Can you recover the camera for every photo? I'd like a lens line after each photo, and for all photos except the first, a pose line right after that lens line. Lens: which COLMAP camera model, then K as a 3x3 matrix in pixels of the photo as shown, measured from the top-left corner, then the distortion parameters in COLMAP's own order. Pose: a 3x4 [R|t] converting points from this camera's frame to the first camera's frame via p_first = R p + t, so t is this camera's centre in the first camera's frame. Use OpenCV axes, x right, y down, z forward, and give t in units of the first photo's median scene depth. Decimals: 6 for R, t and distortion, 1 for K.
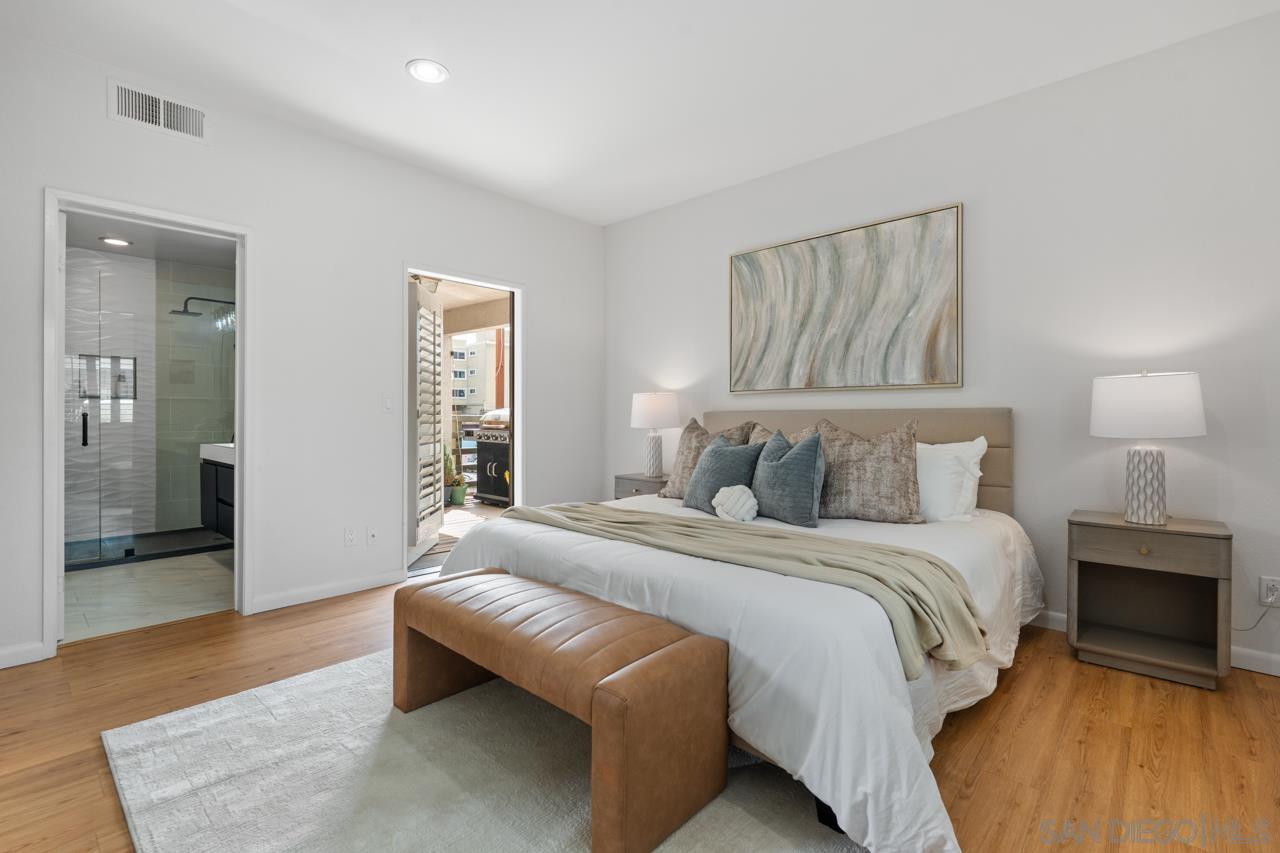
lens RADIAL K [[576.6, 0, 648.1], [0, 576.6, 425.8], [0, 0, 1]] dist [-0.018609, 0.004436]
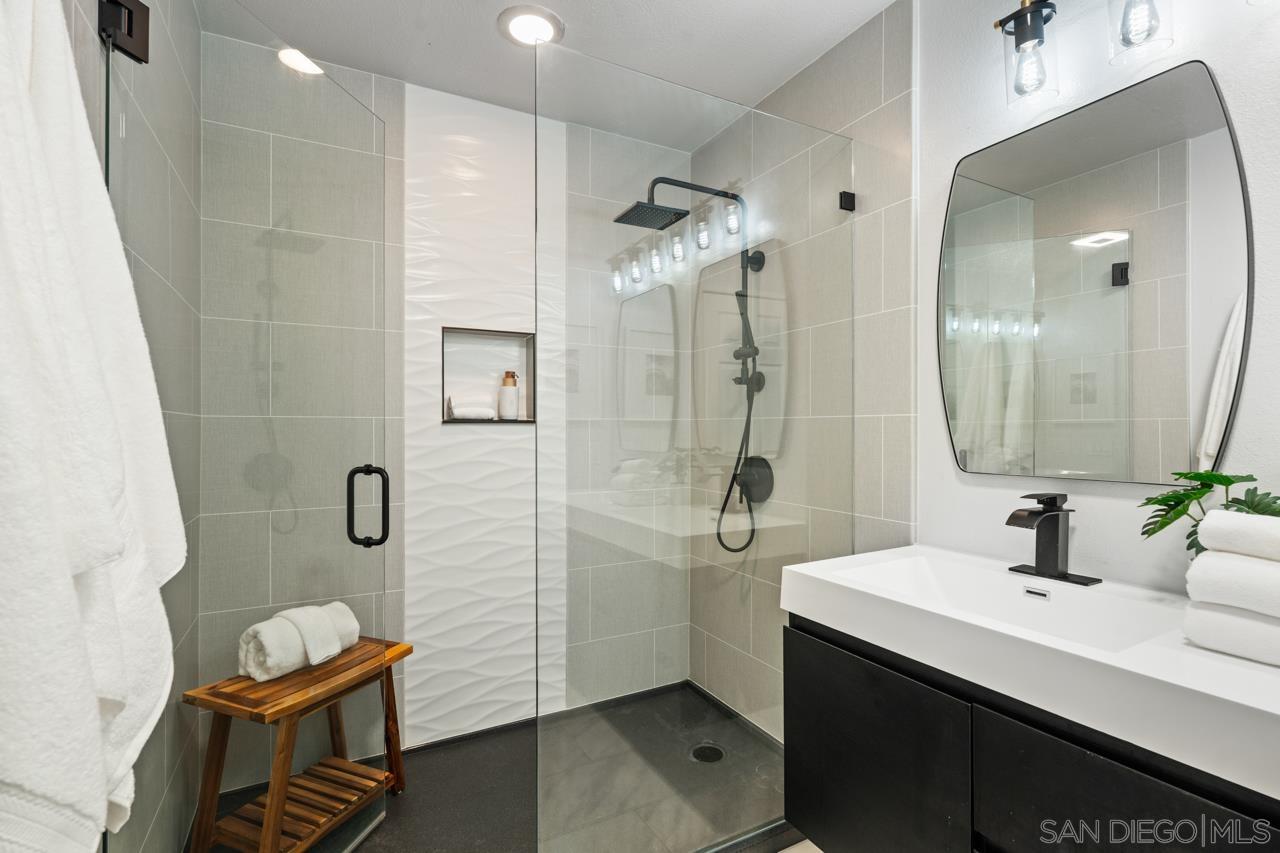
lens RADIAL K [[599.7, 0, 645.8], [0, 599.7, 432.1], [0, 0, 1]] dist [-0.006304, 0.000961]
pose [[0.938112, -0.006753, -0.346265, -0.634499], [0.004585, 0.999964, -0.007080, -0.036016], [0.346301, 0.005054, 0.938110, 0.564618]]
